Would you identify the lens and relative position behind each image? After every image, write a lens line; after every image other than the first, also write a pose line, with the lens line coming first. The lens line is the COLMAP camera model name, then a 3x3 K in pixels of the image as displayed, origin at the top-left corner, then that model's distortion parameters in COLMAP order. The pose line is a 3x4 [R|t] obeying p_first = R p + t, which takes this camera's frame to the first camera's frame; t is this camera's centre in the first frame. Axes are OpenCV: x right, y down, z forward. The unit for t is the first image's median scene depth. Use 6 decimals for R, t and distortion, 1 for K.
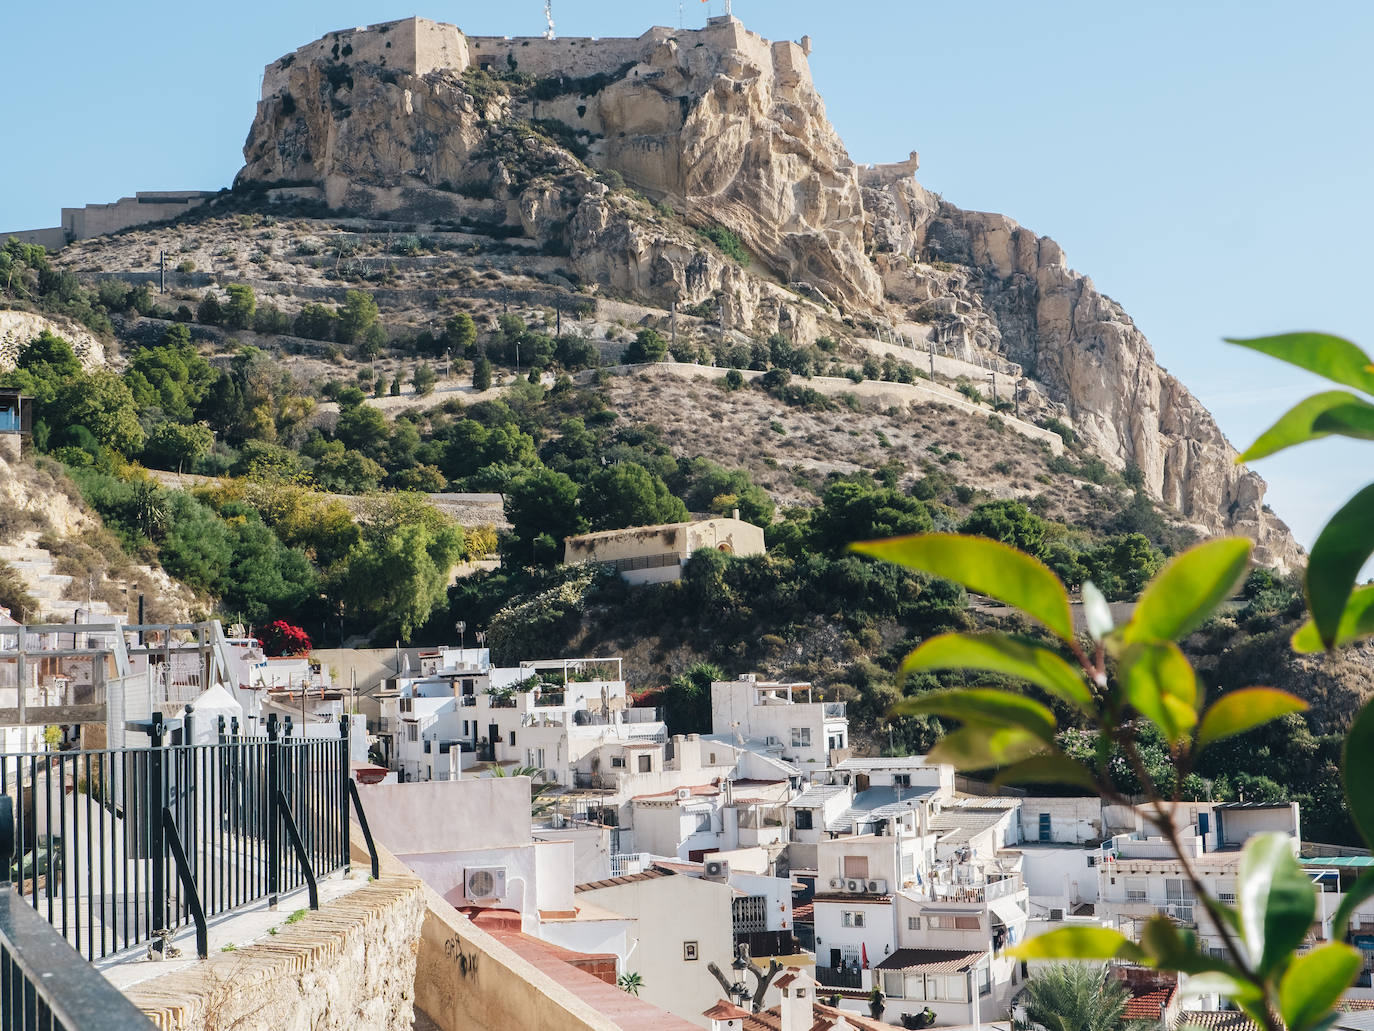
lens RADIAL K [[2018.5, 0, 716.8], [0, 2018.5, 515.4], [0, 0, 1]] dist [-0.027071, -0.012891]
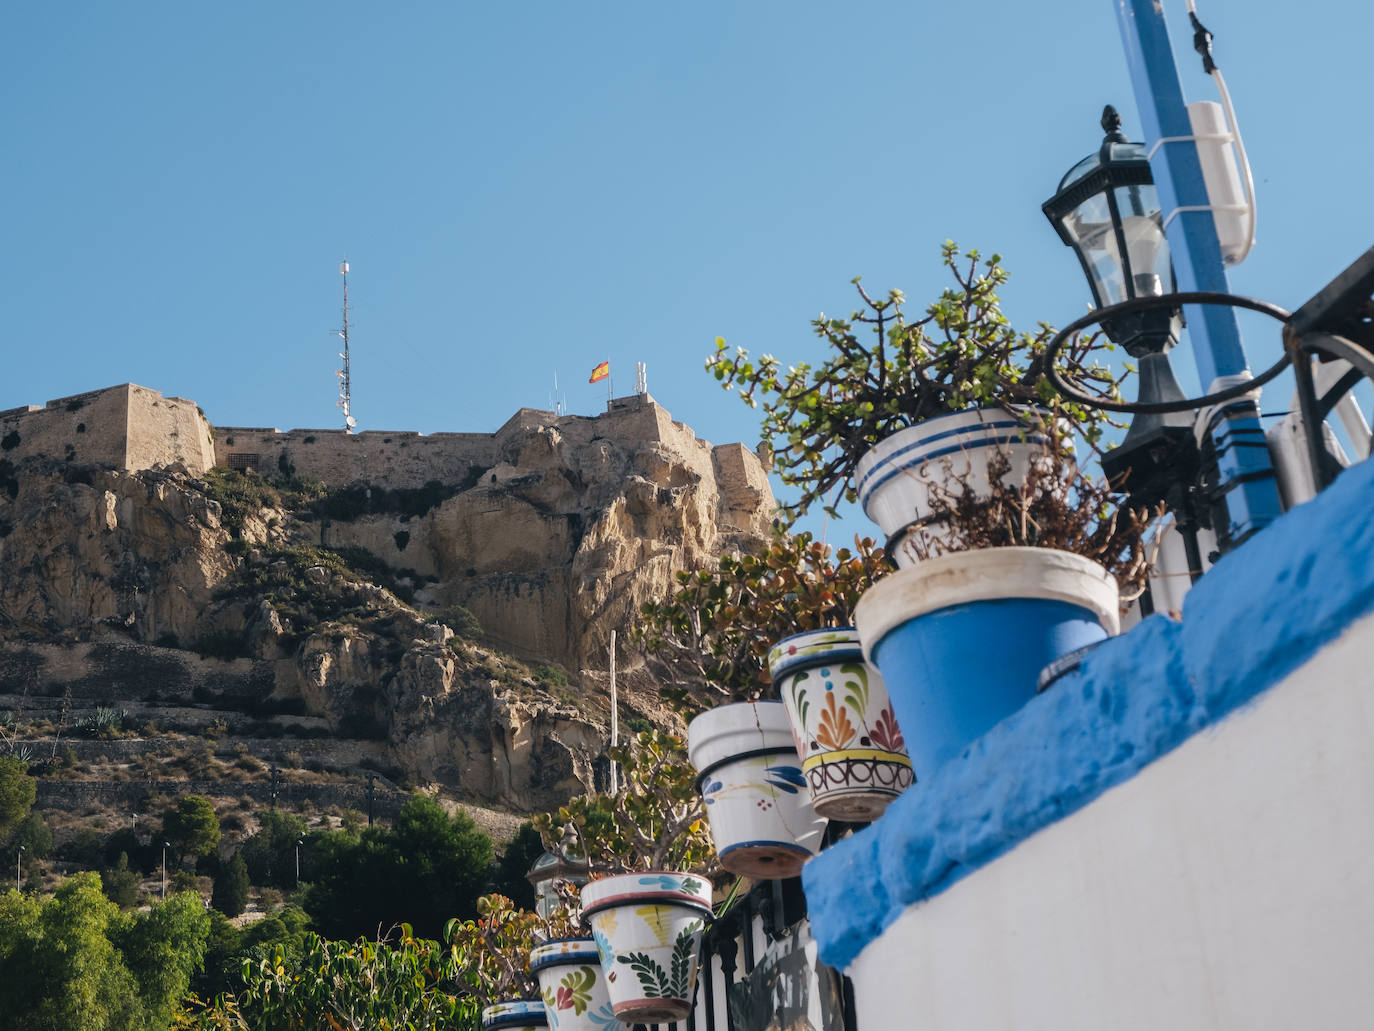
lens RADIAL K [[2663.2, 0, 593.6], [0, 2663.2, 517.0], [0, 0, 1]] dist [0.013178, 0.063268]
pose [[0.999529, -0.003793, 0.030440, -0.035581], [0.013589, 0.944399, -0.328520, 0.054528], [-0.027502, 0.328779, 0.944006, 0.261287]]
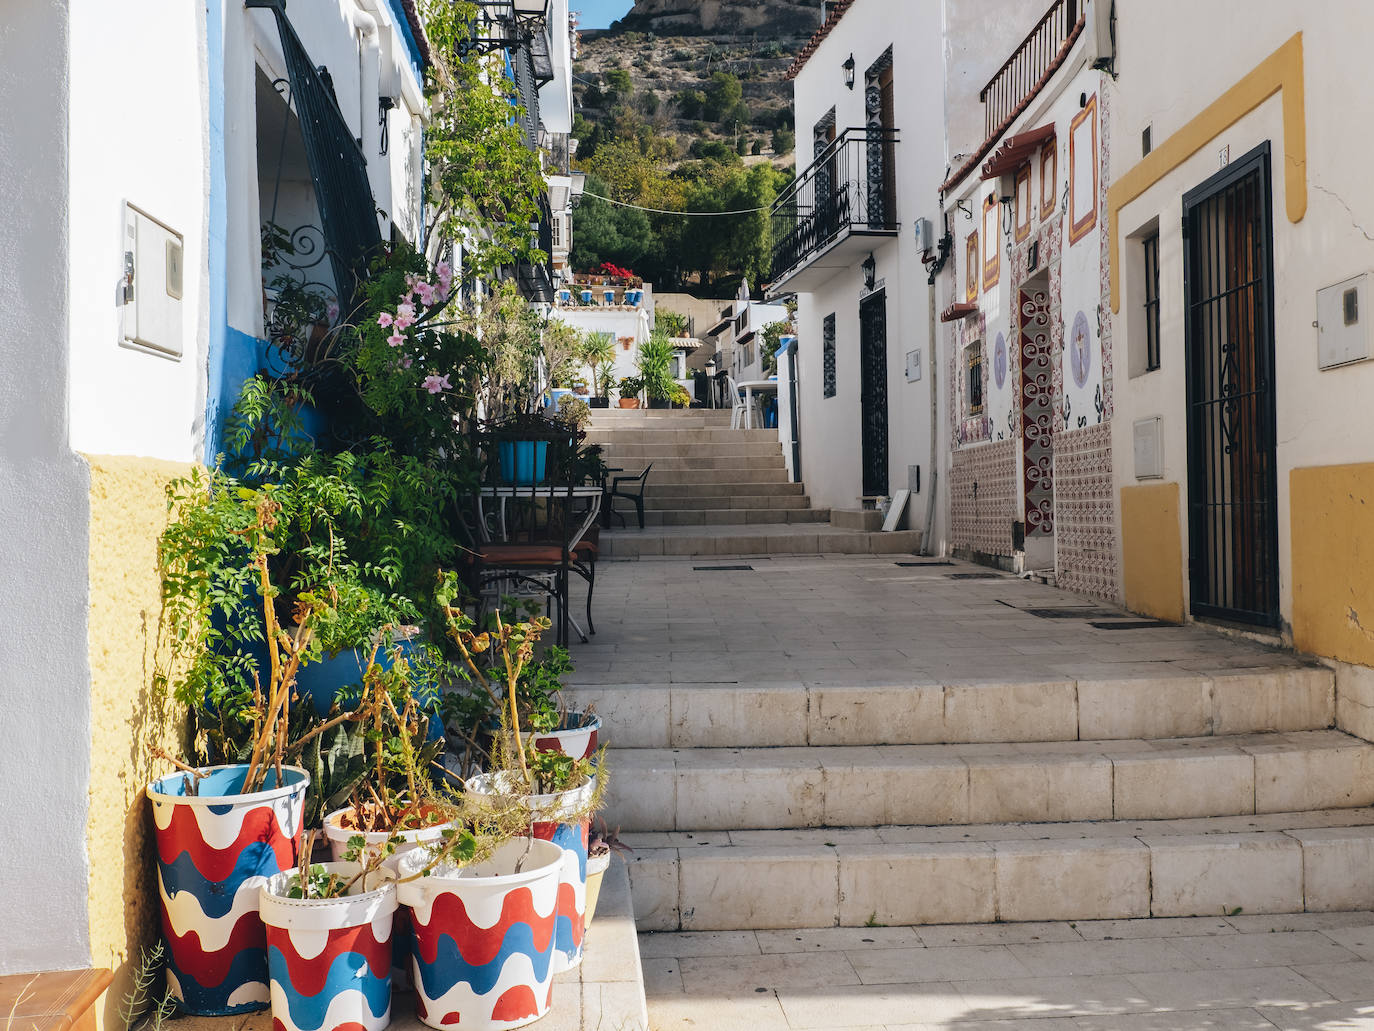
lens RADIAL K [[1413.4, 0, 718.7], [0, 1413.4, 515.2], [0, 0, 1]] dist [-0.005411, -0.000399]
pose [[0.980627, 0.015925, -0.195238, -0.023331], [0.000304, 0.996565, 0.082818, 0.055057], [0.195886, -0.081273, 0.977253, 0.197409]]
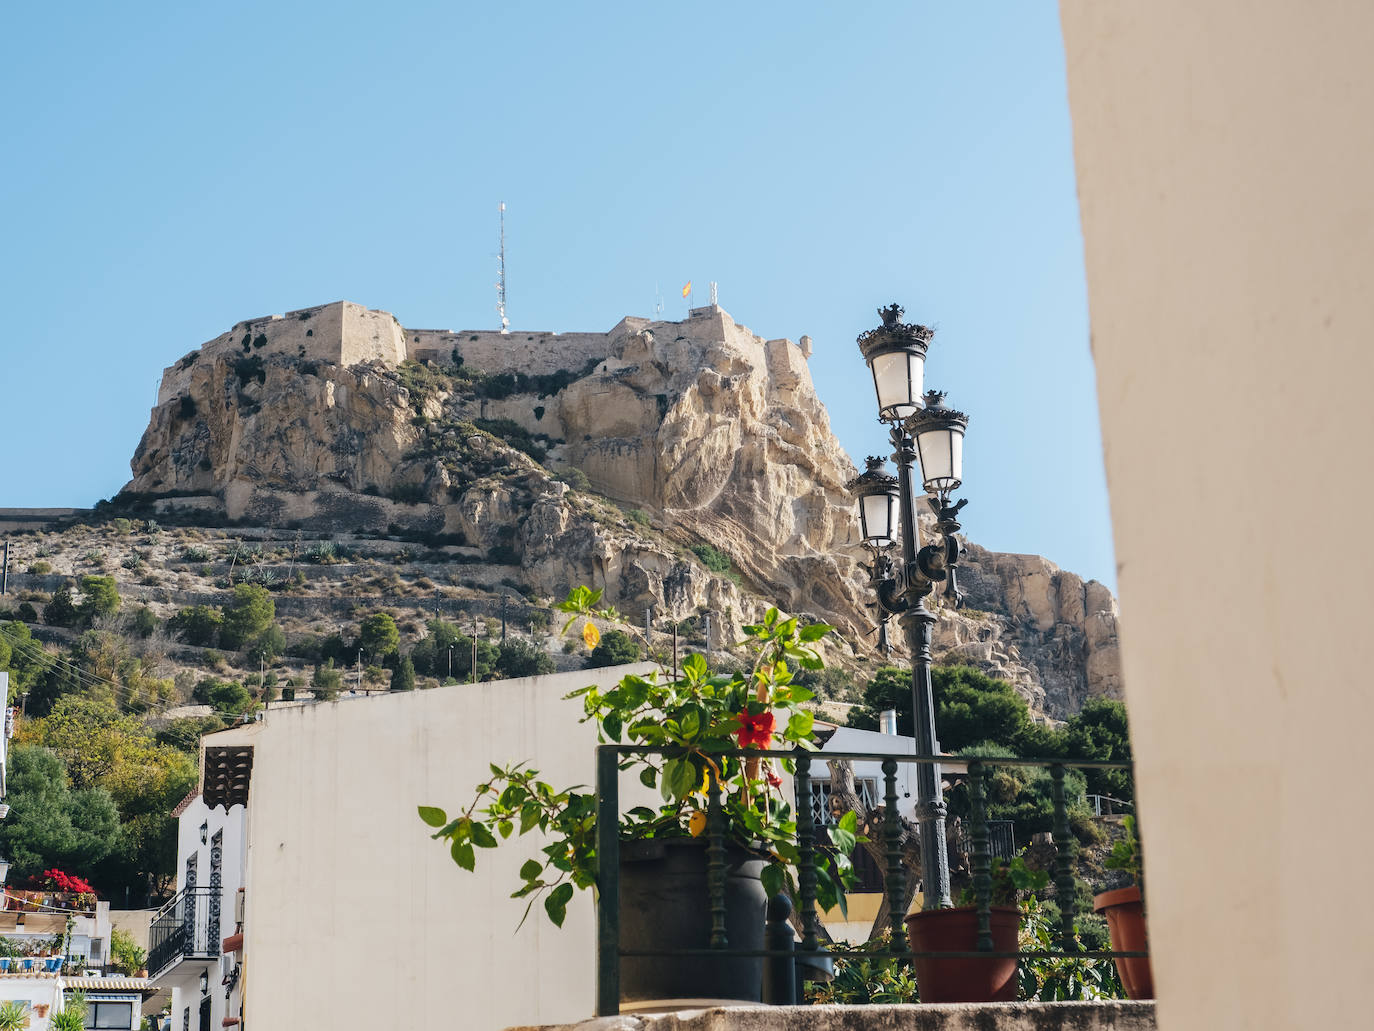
lens RADIAL K [[2183.2, 0, 738.1], [0, 2183.2, 509.8], [0, 0, 1]] dist [-0.007415, 0.036887]
pose [[0.999813, -0.002279, 0.019192, -0.002167], [0.006718, 0.972084, -0.234536, 0.053354], [-0.018122, 0.234621, 0.971918, 0.132391]]
